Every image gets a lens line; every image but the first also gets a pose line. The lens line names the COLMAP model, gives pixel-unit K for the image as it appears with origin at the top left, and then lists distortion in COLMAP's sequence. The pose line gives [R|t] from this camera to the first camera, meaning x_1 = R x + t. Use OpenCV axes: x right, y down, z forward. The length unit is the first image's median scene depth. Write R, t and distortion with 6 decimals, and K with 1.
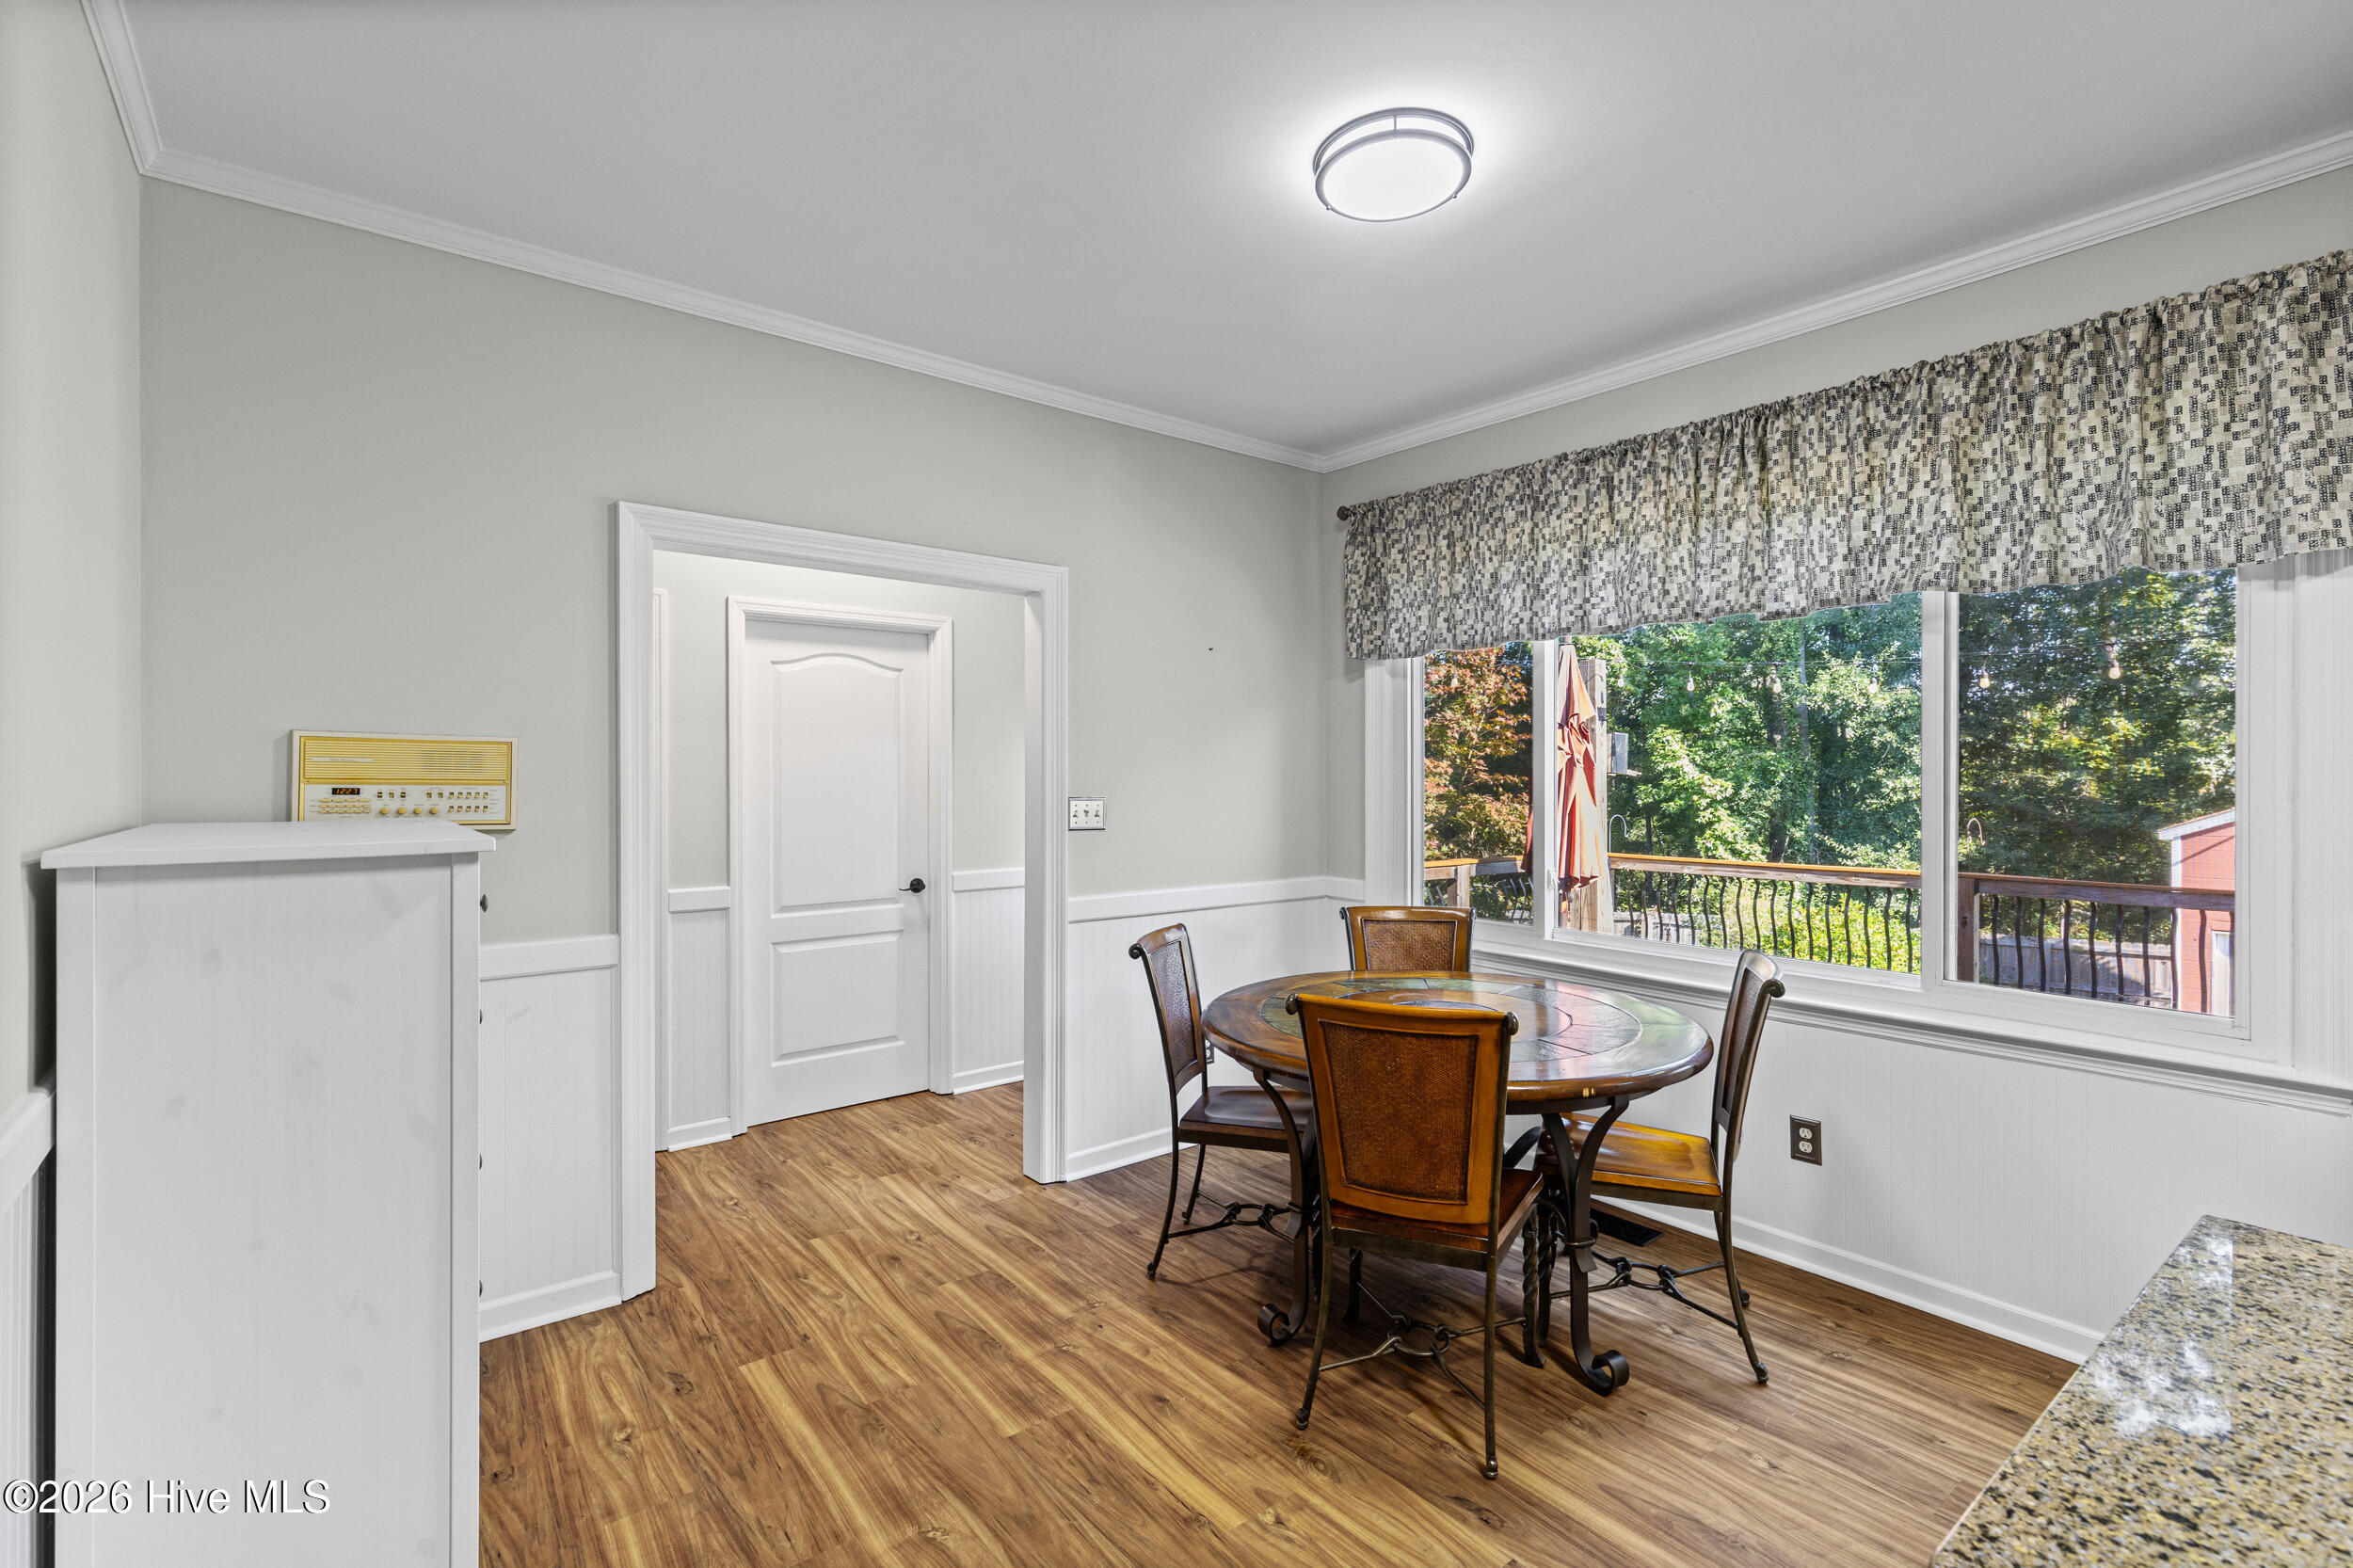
lens RADIAL K [[1075.5, 0, 1177.3], [0, 1075.5, 805.6], [0, 0, 1]] dist [0.005532, -0.002048]
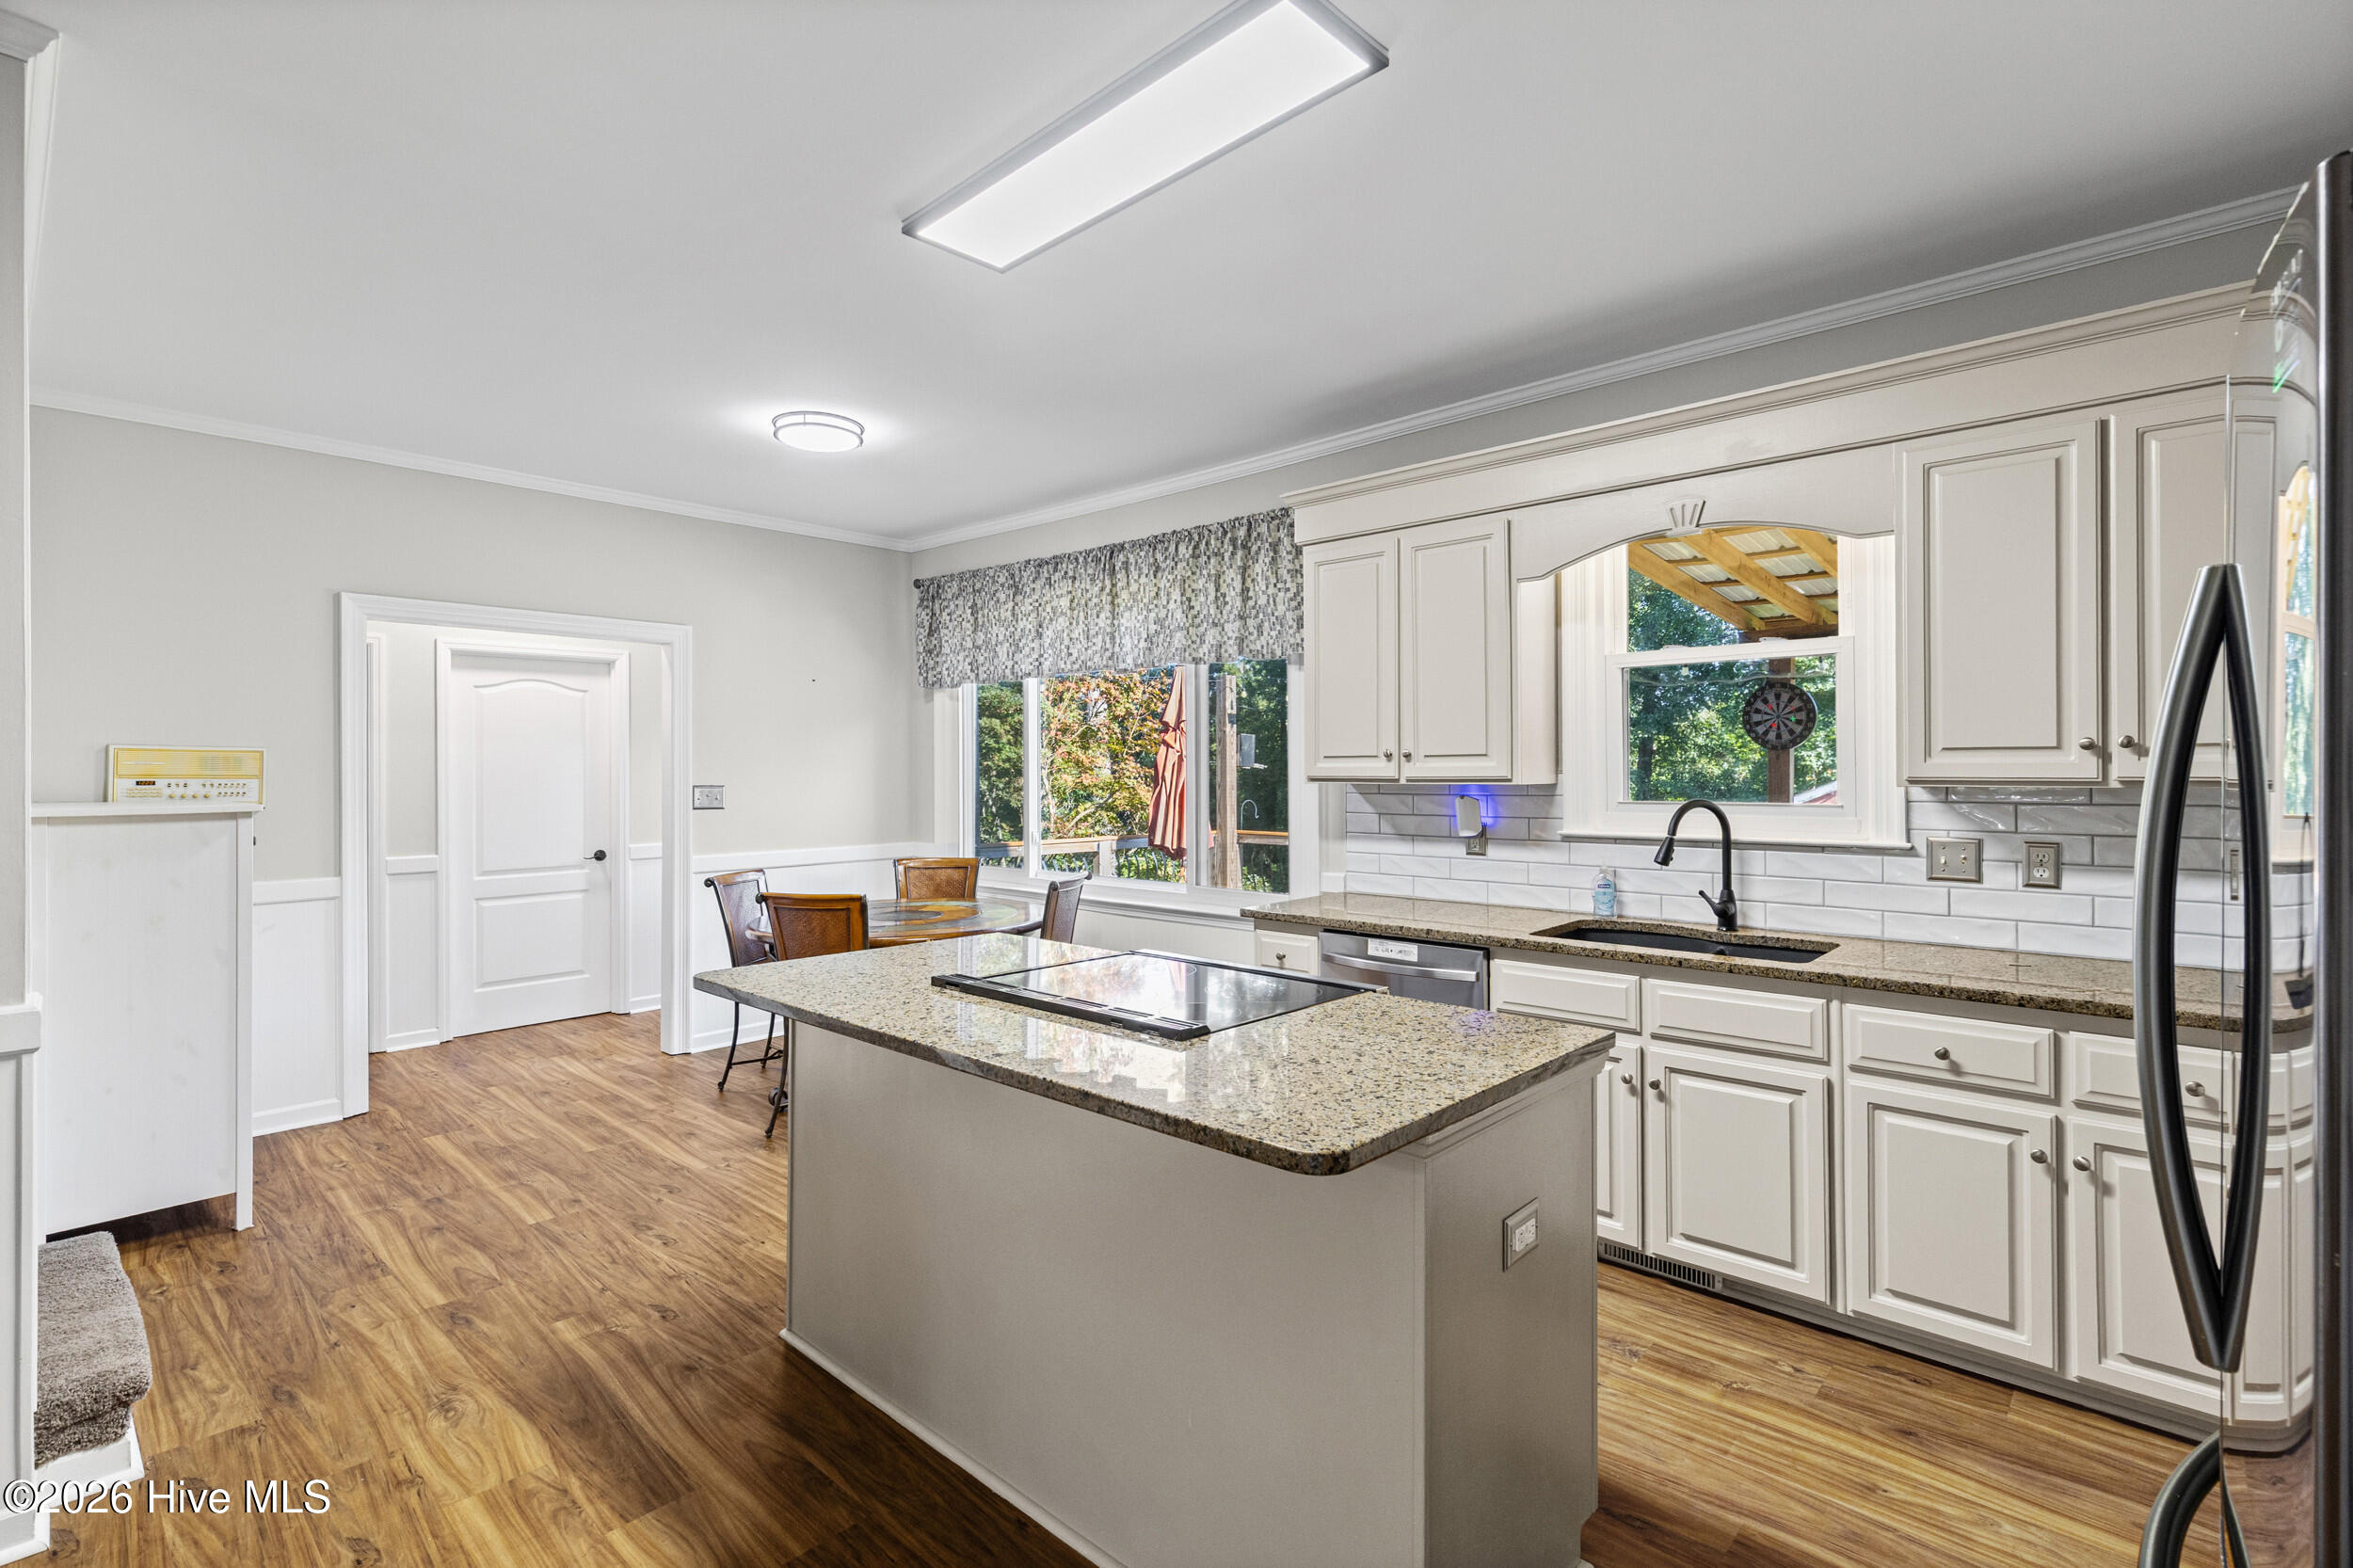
lens RADIAL K [[1075.5, 0, 1167.4], [0, 1075.5, 784.3], [0, 0, 1]] dist [0.005532, -0.002048]
pose [[0.986561, -0.007603, 0.163214, 0.364620], [0.009934, 0.999860, -0.013471, 0.020337], [-0.163089, 0.014912, 0.986499, -0.656765]]
